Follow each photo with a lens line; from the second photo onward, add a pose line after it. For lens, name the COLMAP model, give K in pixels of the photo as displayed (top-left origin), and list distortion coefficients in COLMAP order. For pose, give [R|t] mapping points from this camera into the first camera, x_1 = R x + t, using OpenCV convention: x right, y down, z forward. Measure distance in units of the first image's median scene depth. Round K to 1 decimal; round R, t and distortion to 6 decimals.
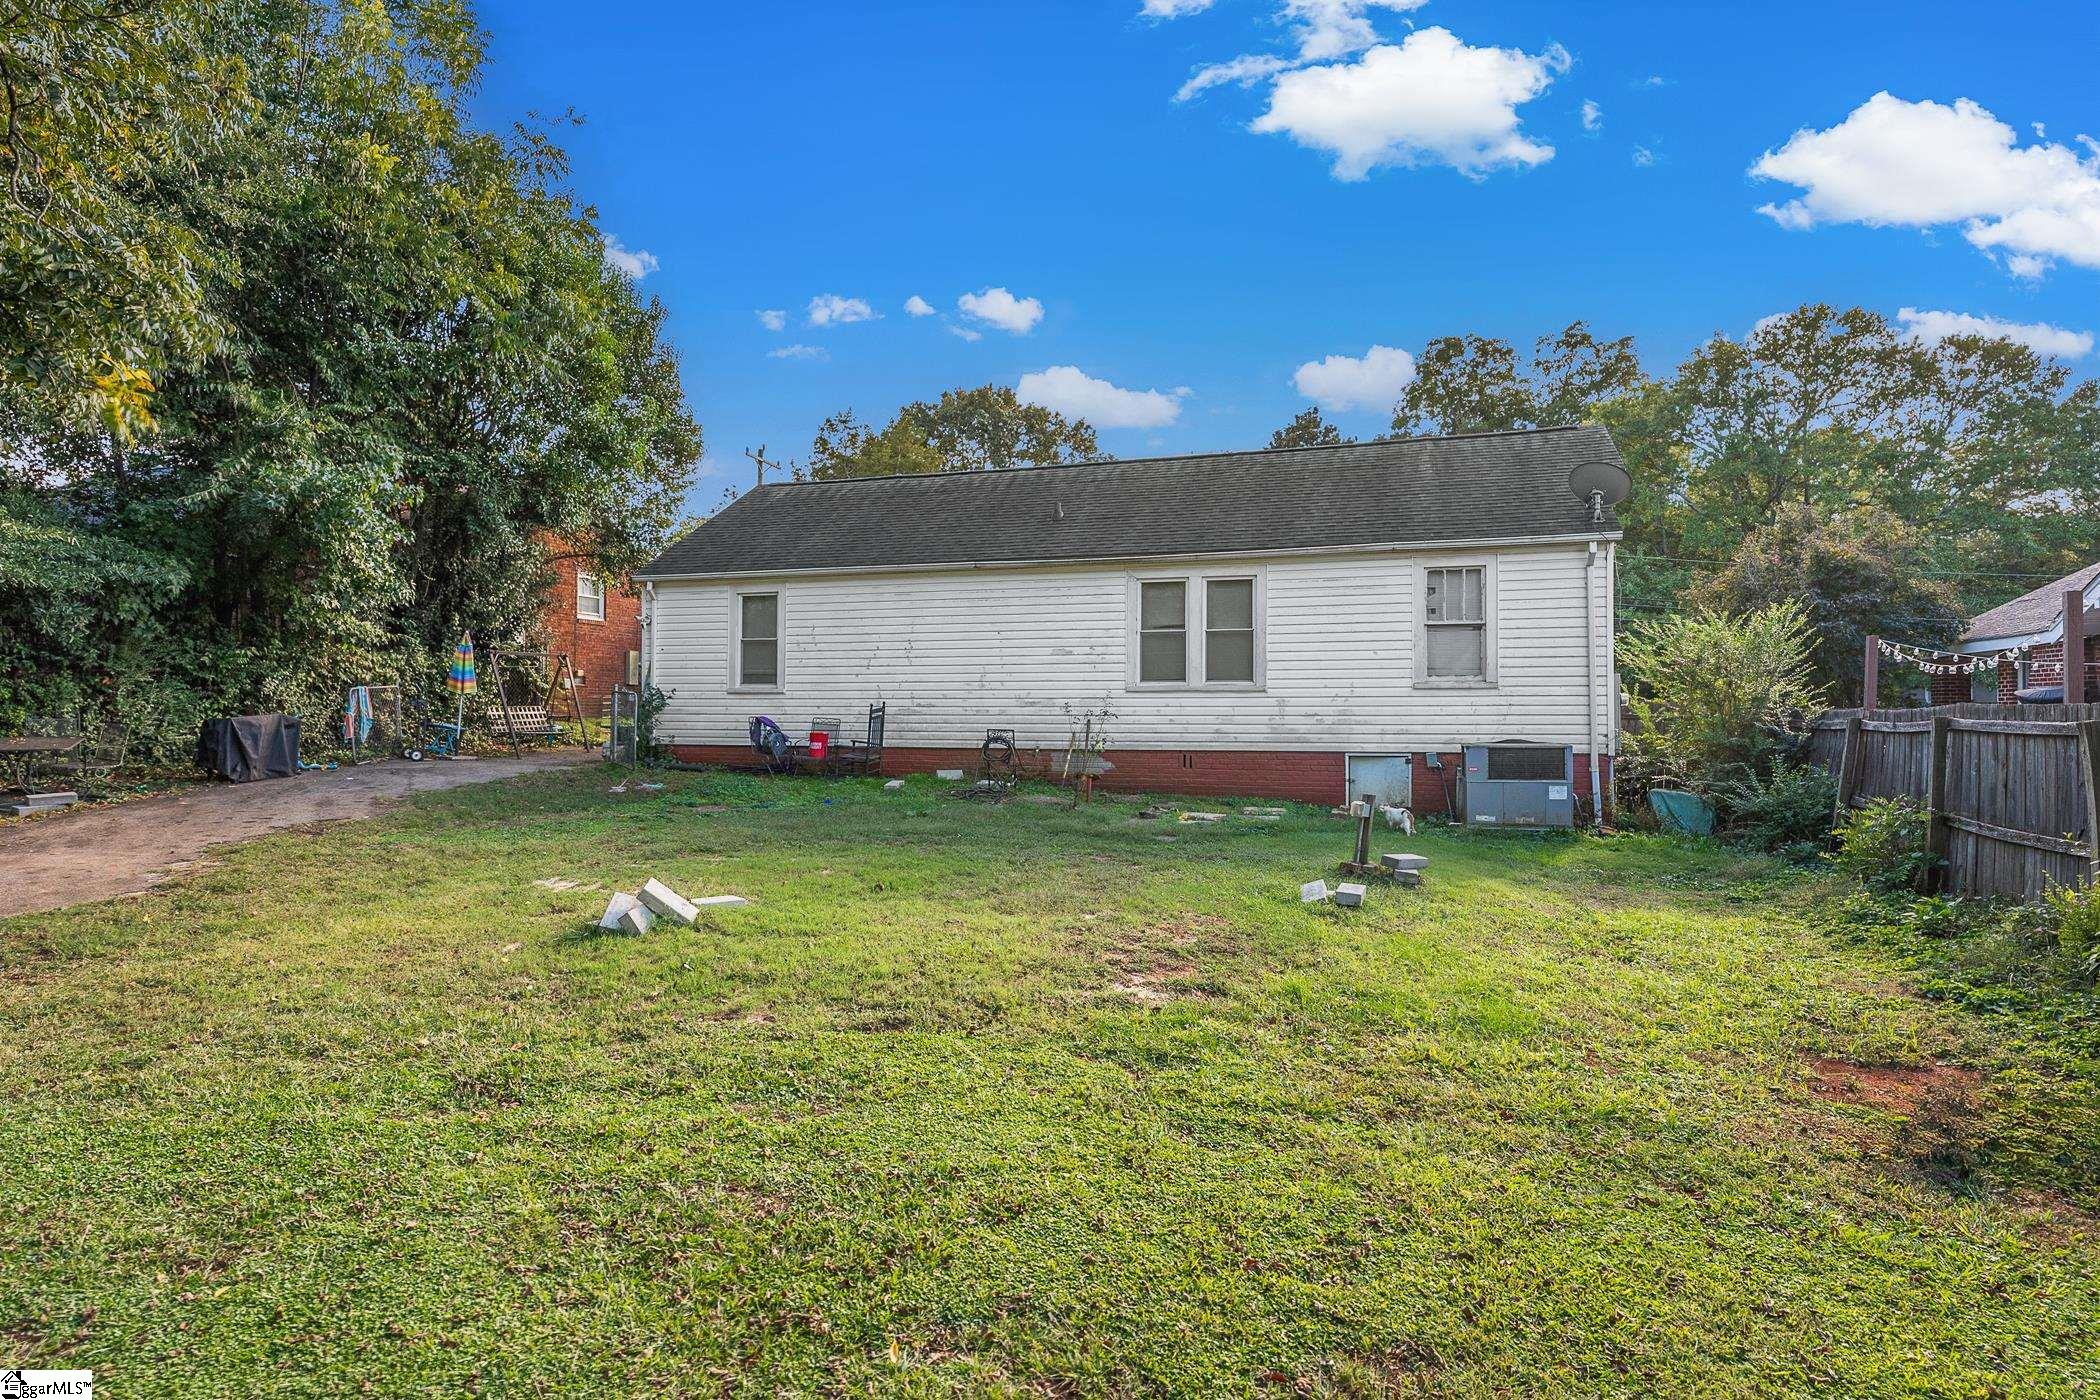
lens RADIAL K [[1057.2, 0, 1050.4], [0, 1057.2, 702.8], [0, 0, 1]] dist [-0.005300, -0.000188]
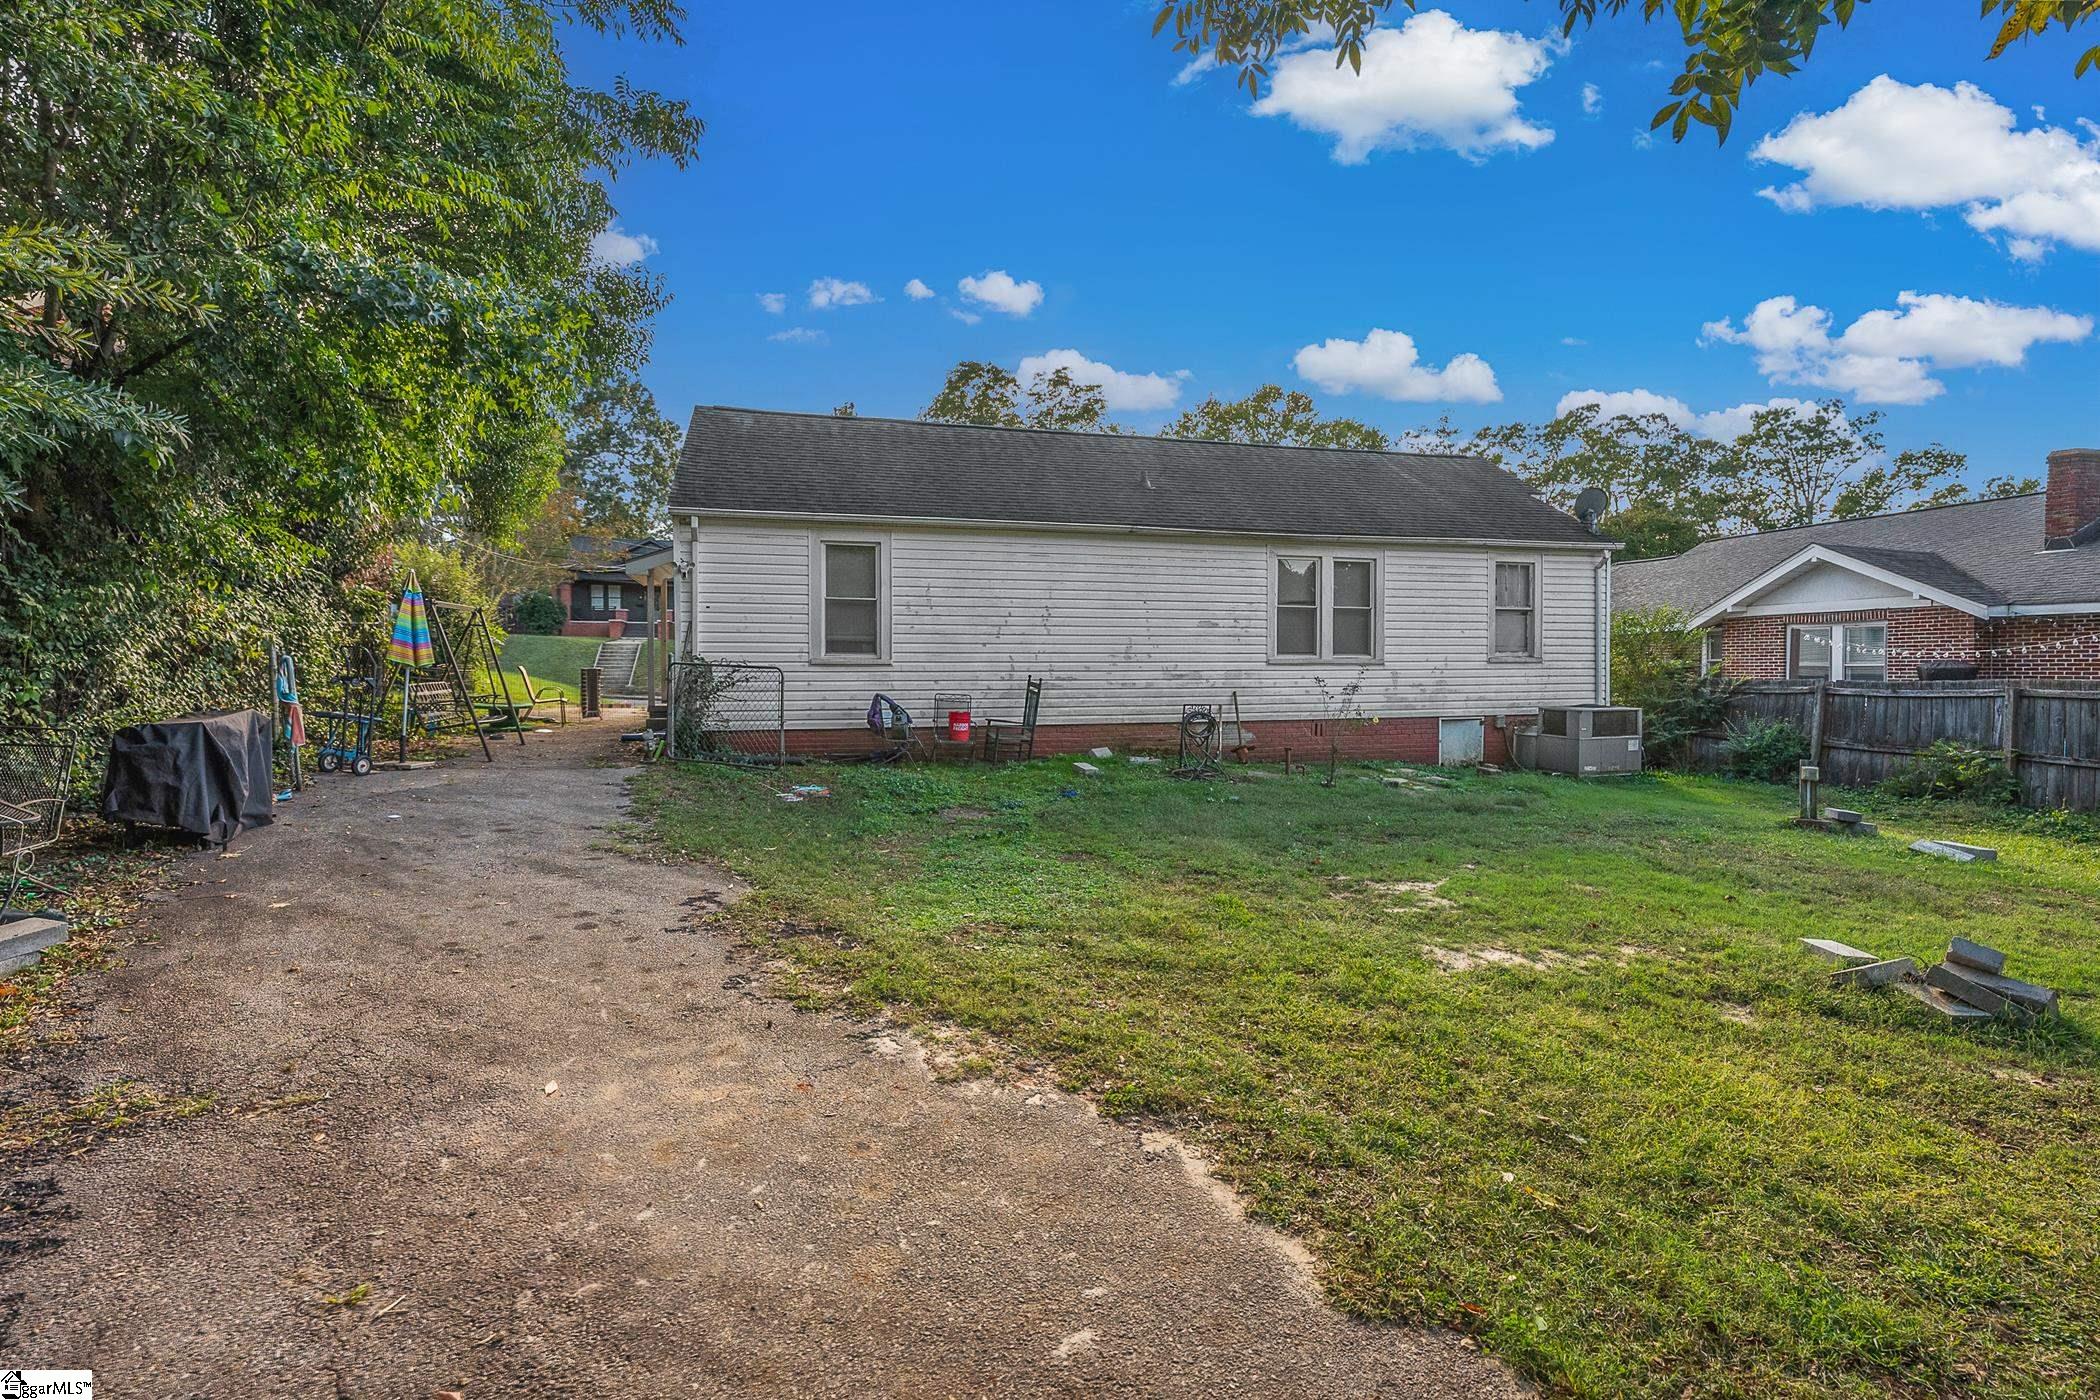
lens RADIAL K [[915.0, 0, 1050.2], [0, 915.0, 687.8], [0, 0, 1]] dist [0.001718, 0.000052]
pose [[0.848253, -0.013551, 0.529418, -0.568457], [-0.000424, 0.999655, 0.026266, -0.010670], [-0.529591, -0.022505, 0.847955, 0.346741]]
